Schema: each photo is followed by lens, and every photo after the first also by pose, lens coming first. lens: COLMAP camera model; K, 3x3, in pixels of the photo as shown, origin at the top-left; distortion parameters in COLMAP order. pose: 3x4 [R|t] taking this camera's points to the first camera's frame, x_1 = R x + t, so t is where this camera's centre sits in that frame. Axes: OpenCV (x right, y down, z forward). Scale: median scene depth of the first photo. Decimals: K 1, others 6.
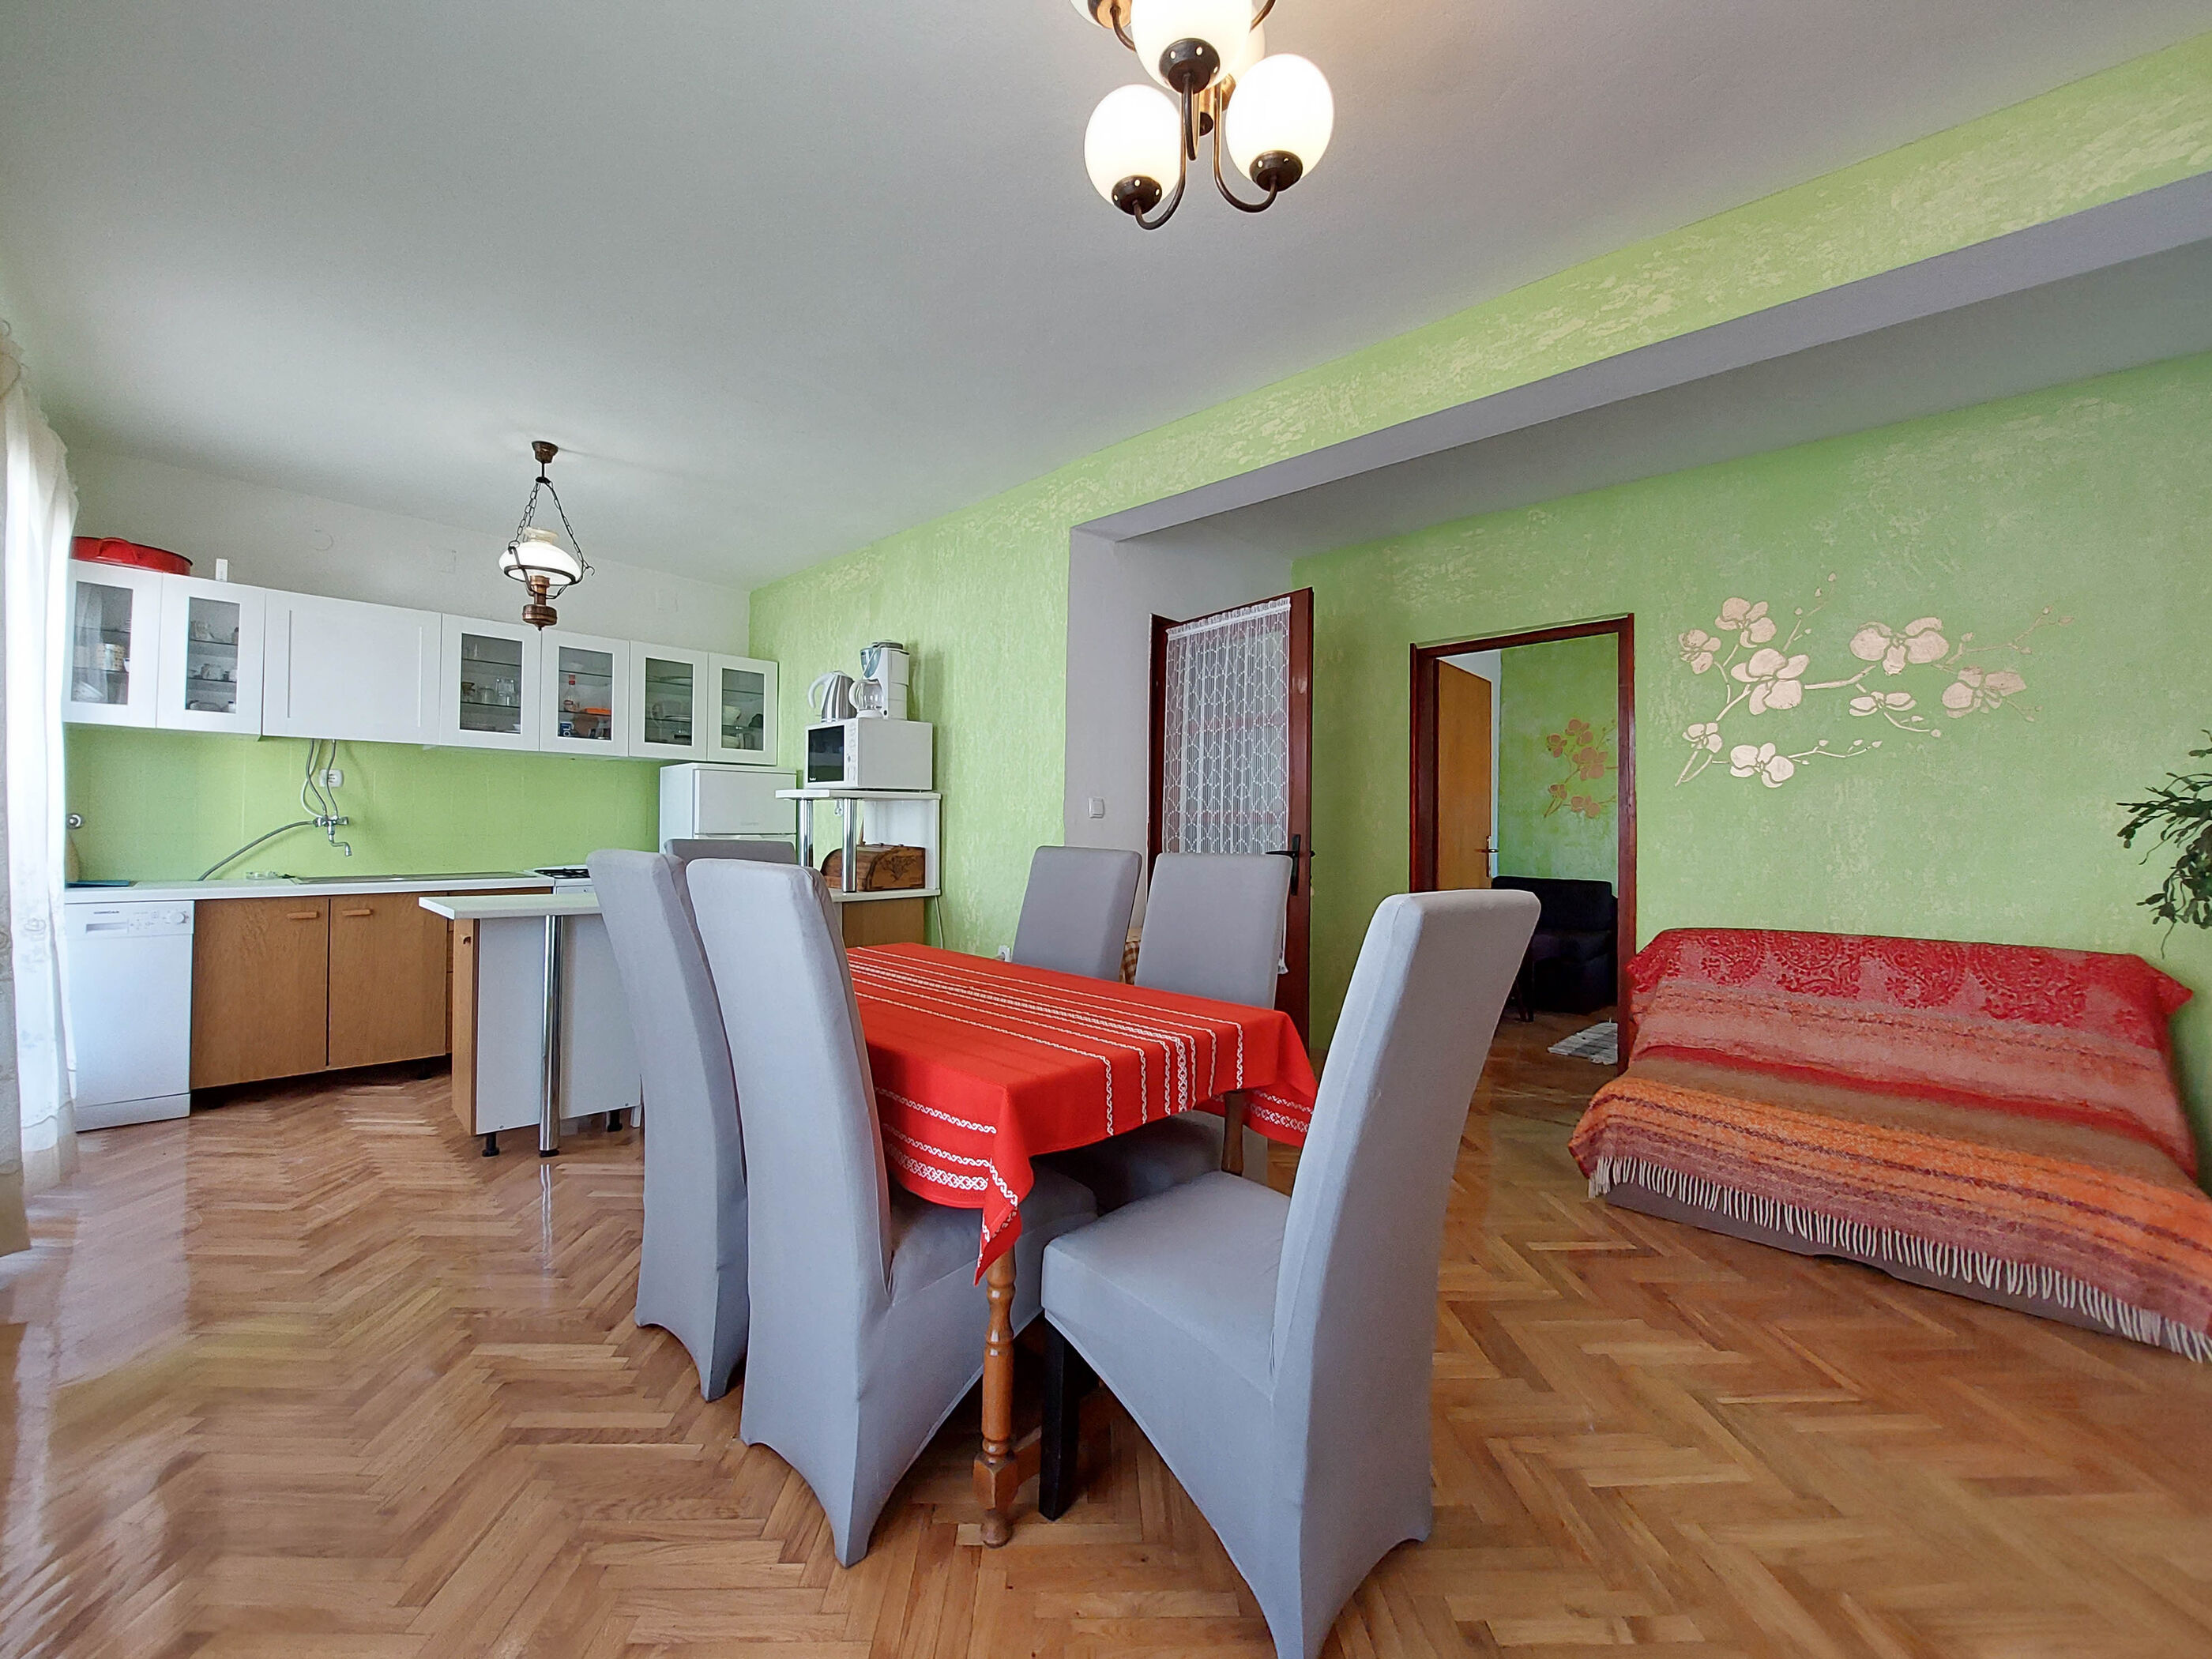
lens RADIAL K [[900.5, 0, 1105.4], [0, 900.5, 819.3], [0, 0, 1]] dist [-0.017662, 0.000161]
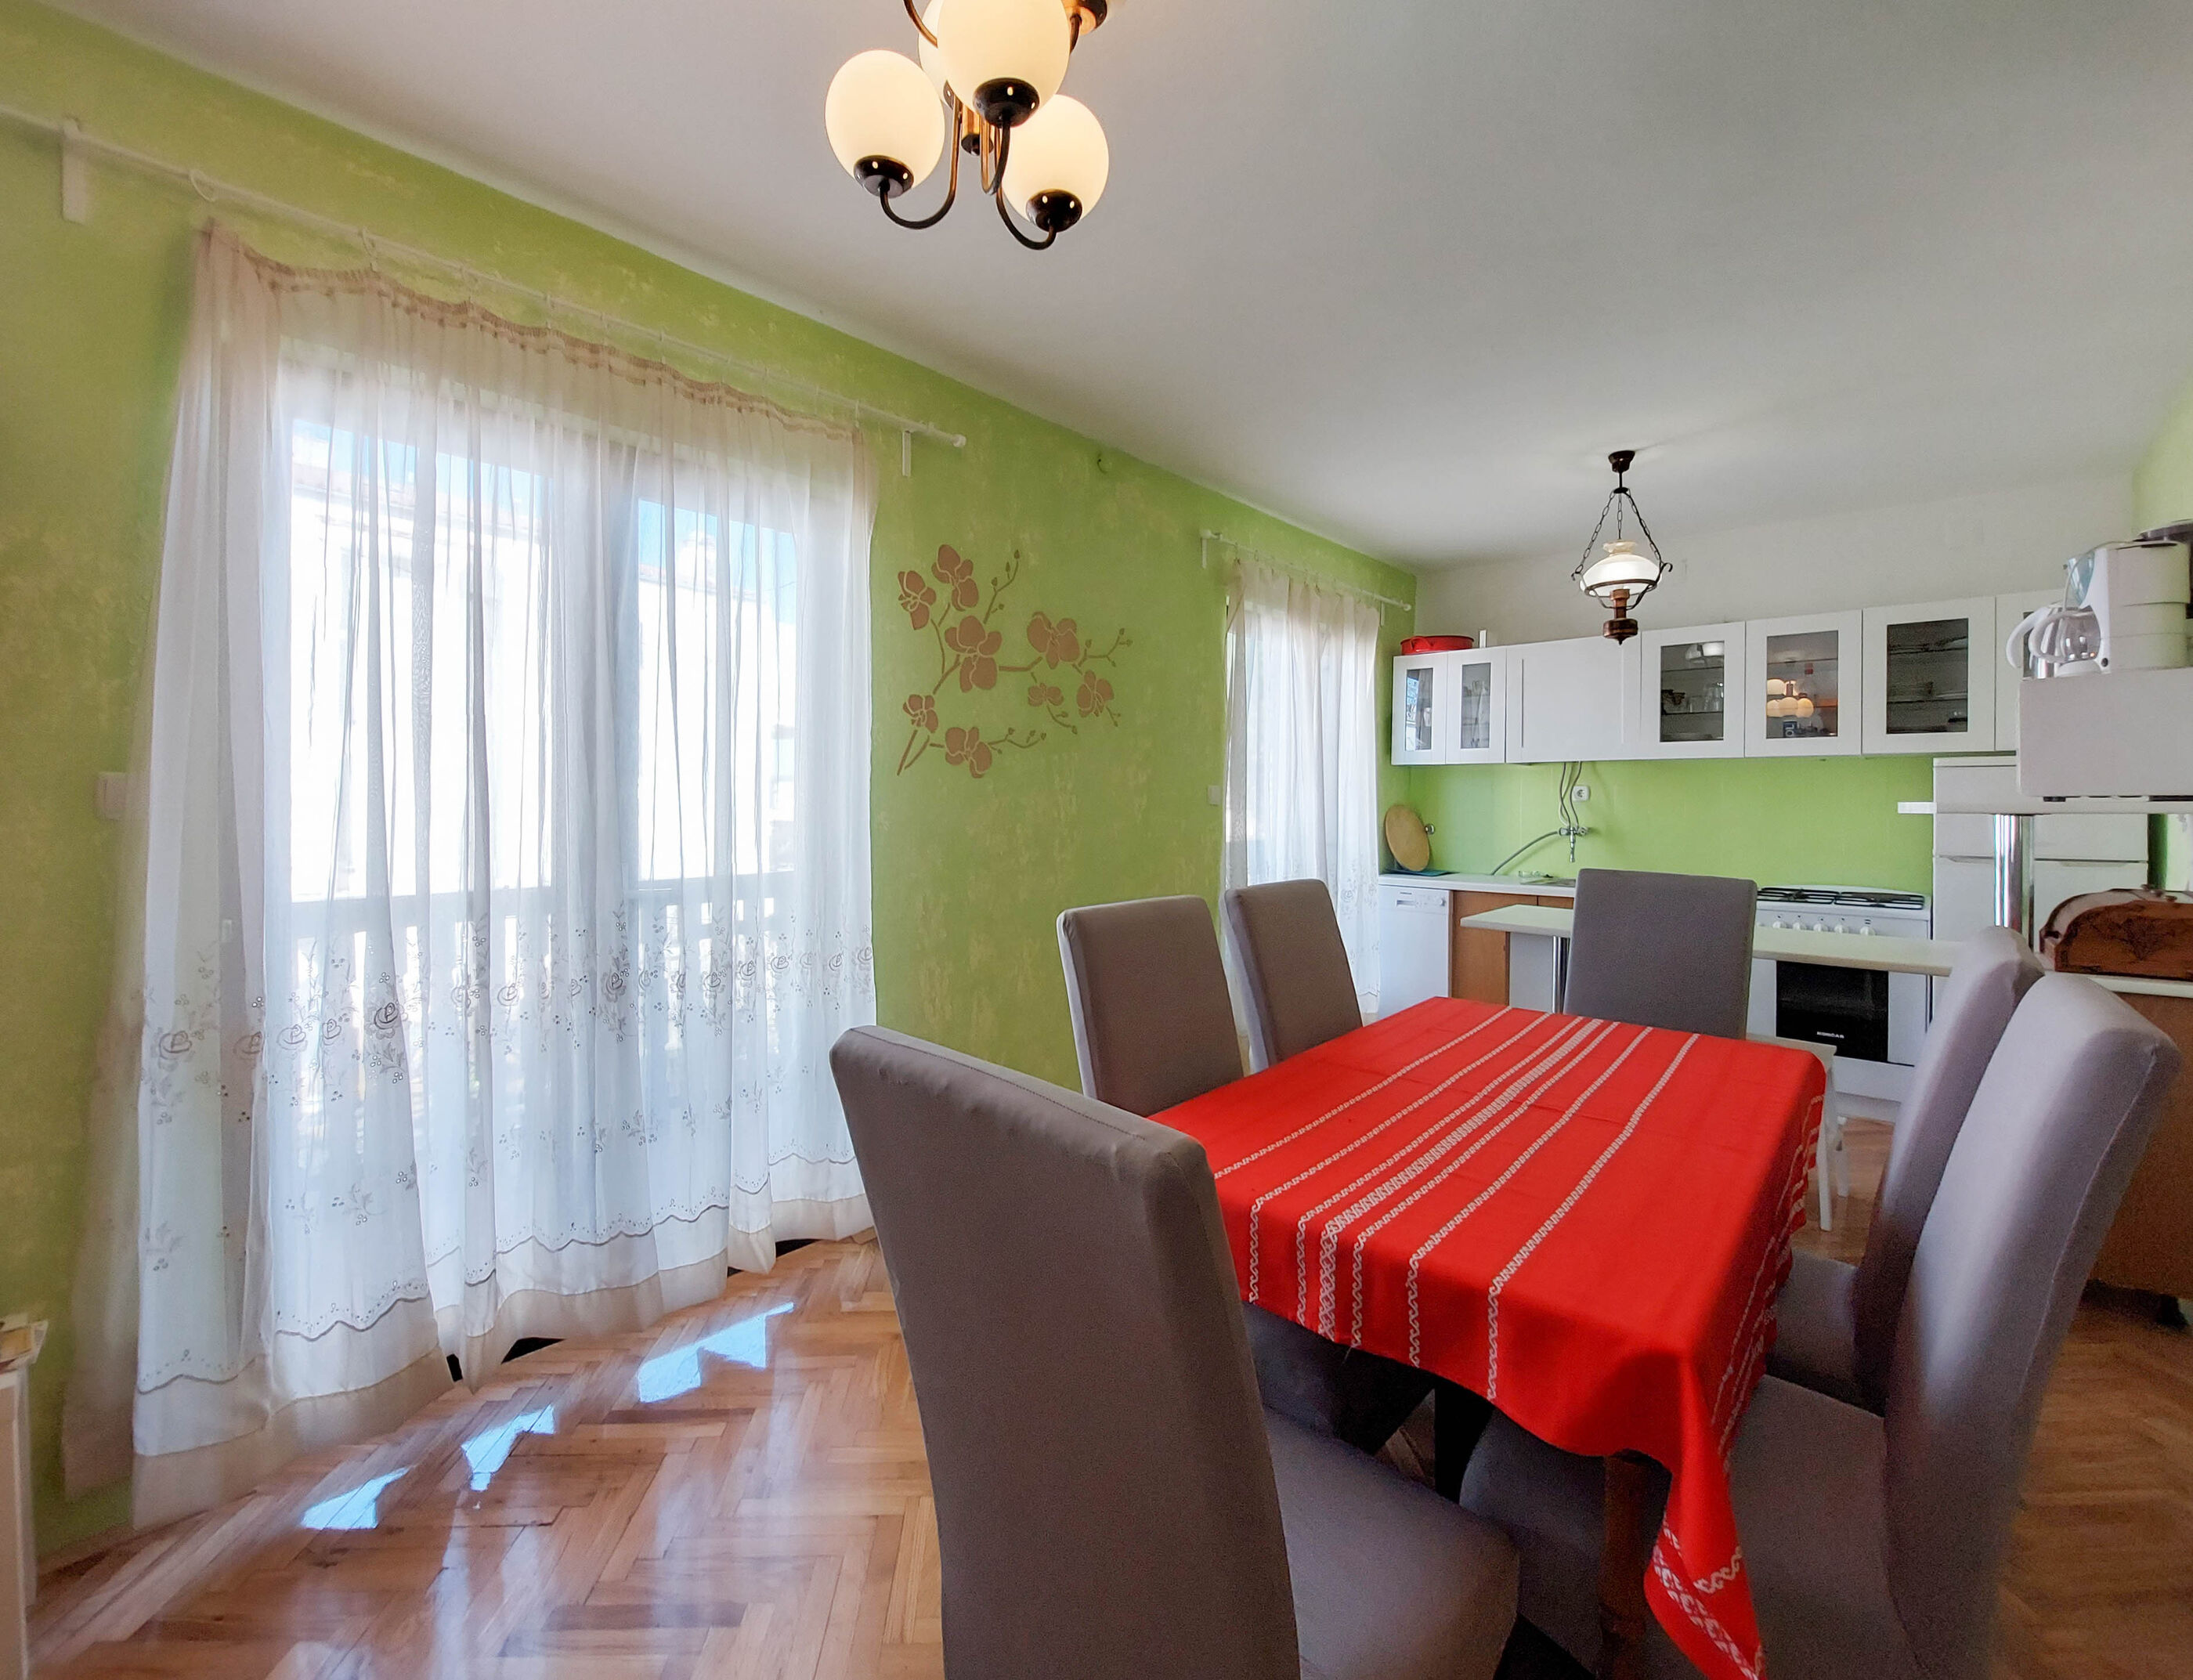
lens RADIAL K [[925.3, 0, 1074.7], [0, 925.3, 798.1], [0, 0, 1]] dist [-0.017025, 0.000188]
pose [[0.014259, -0.014046, -0.999800, 0.370492], [0.005663, 0.999886, -0.013966, -0.032003], [0.999882, -0.005463, 0.014337, 0.387579]]
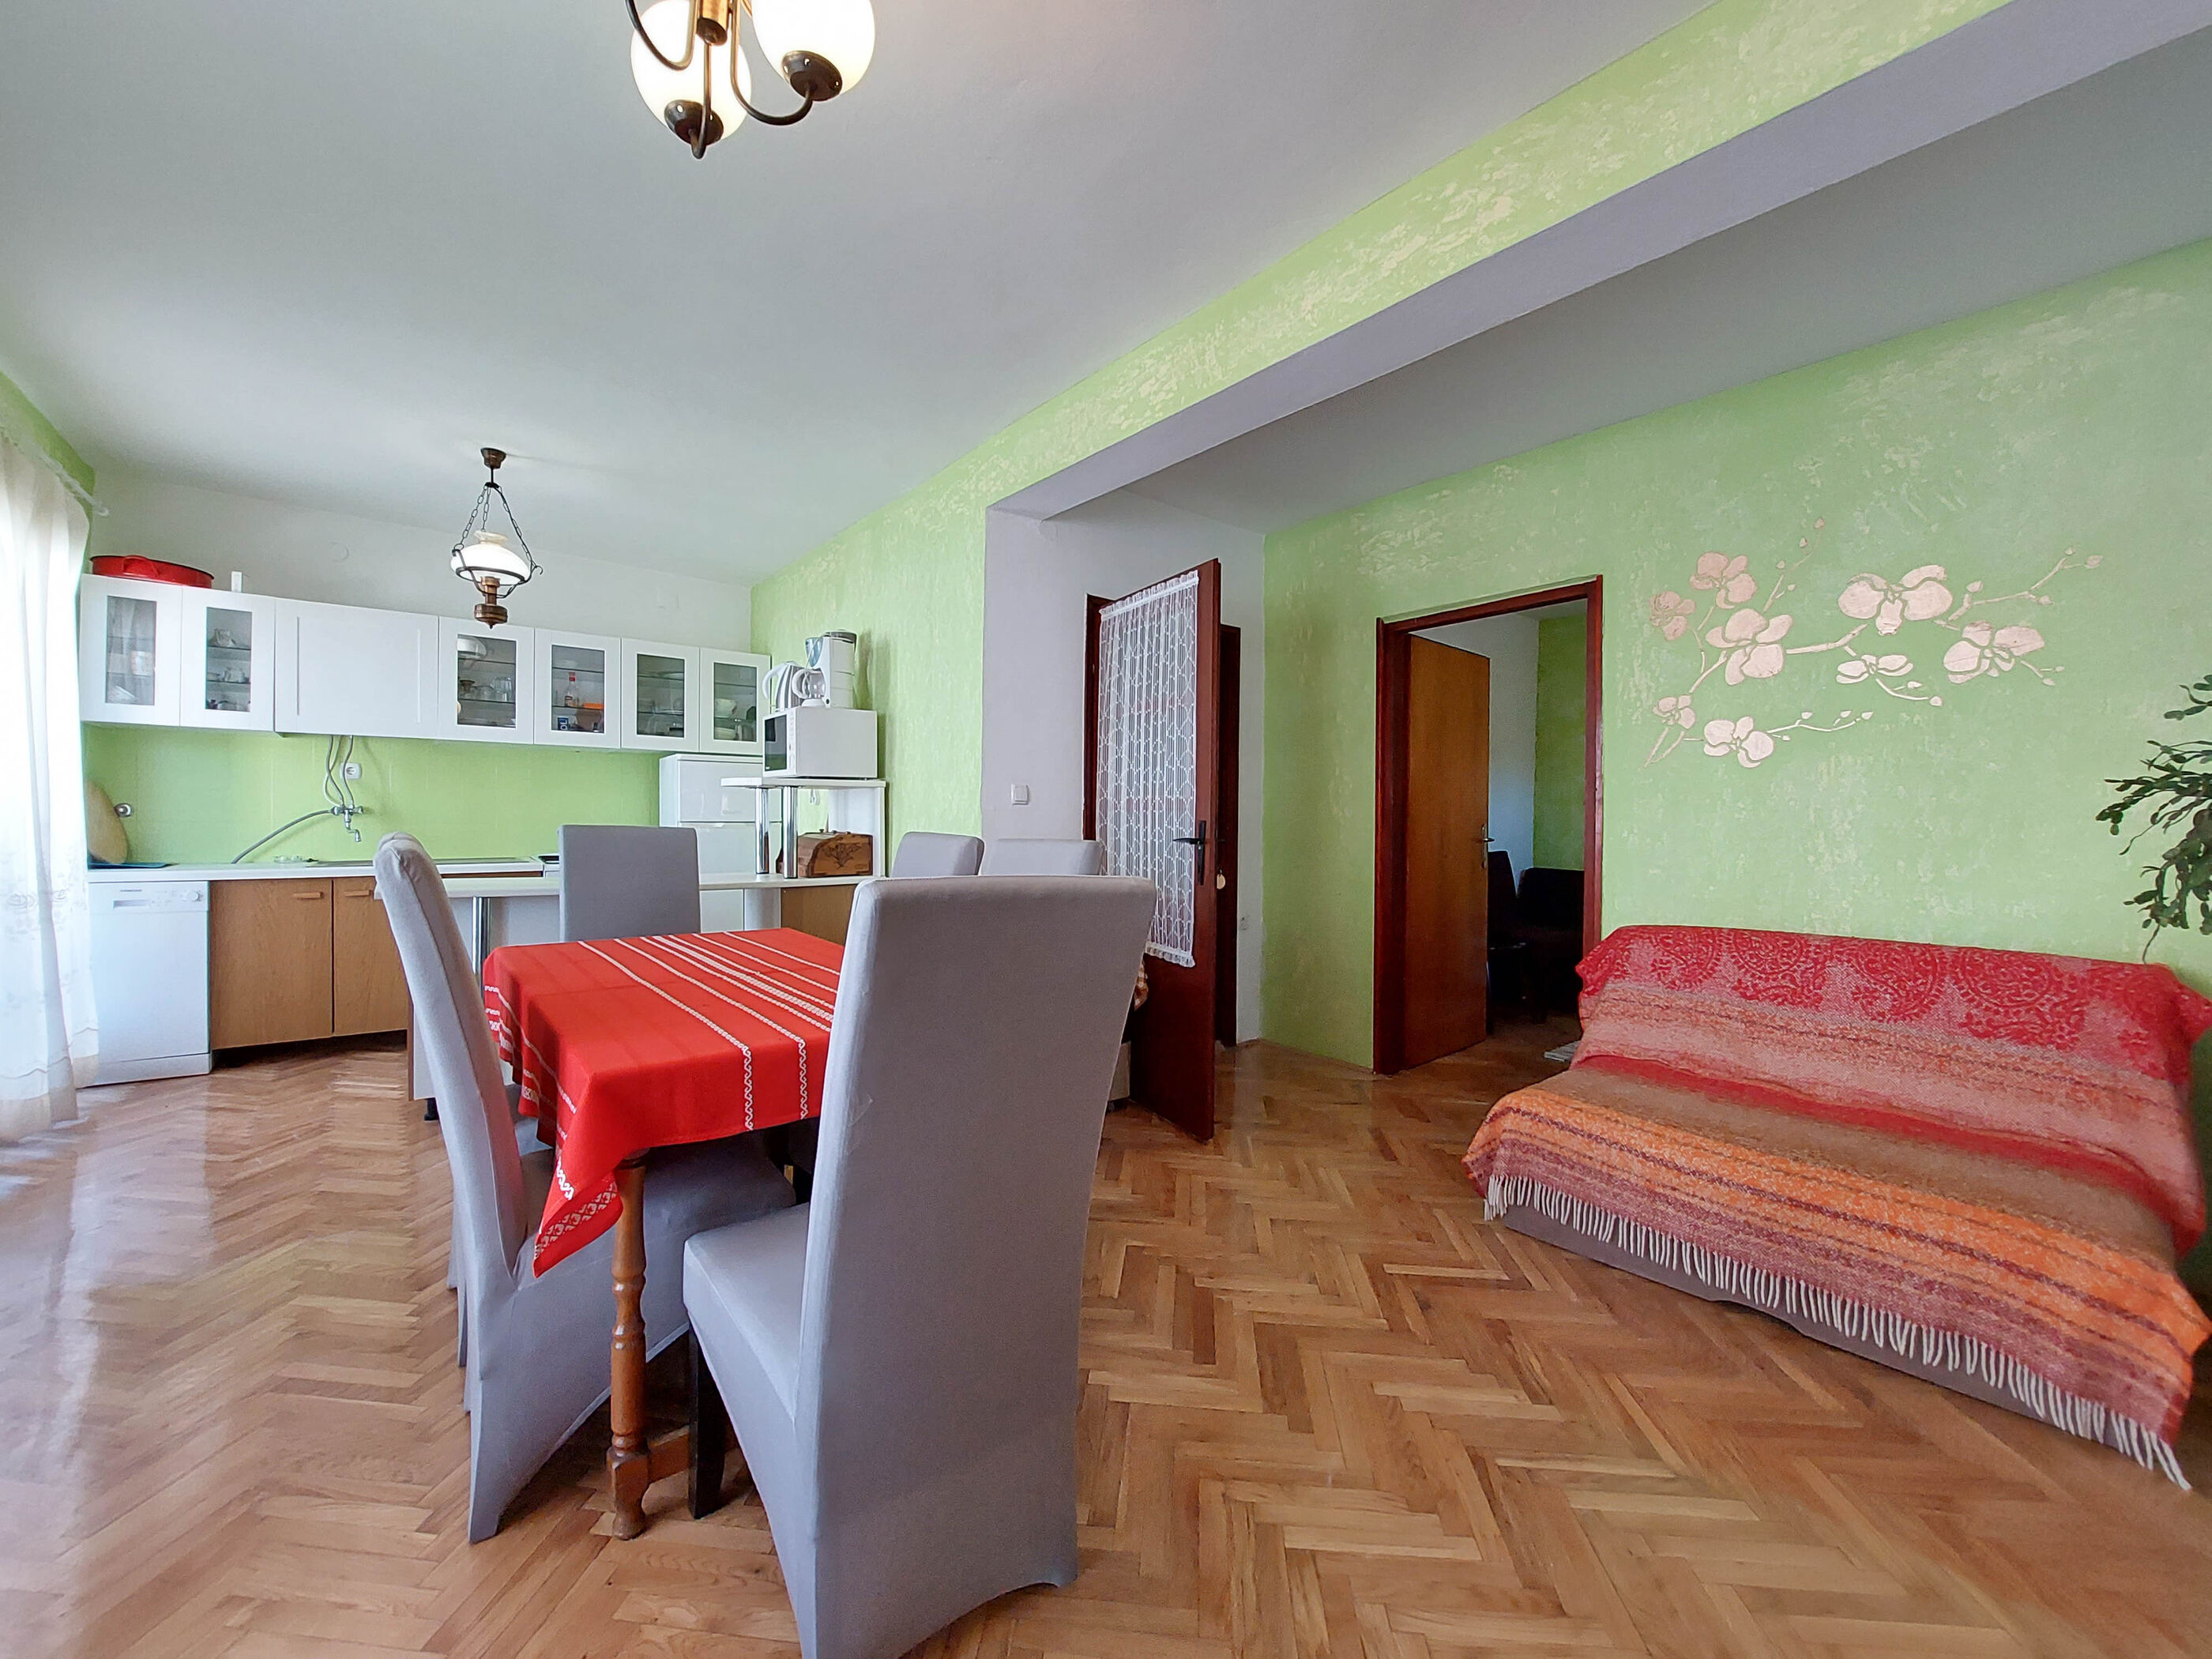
lens RADIAL K [[889.1, 0, 1106.0], [0, 889.1, 829.5], [0, 0, 1]] dist [-0.017427, -0.000287]
pose [[0.991804, 0.000766, -0.127769, 0.224633], [0.001908, 0.999782, 0.020805, 0.006242], [0.127757, -0.020878, 0.991586, 0.054894]]
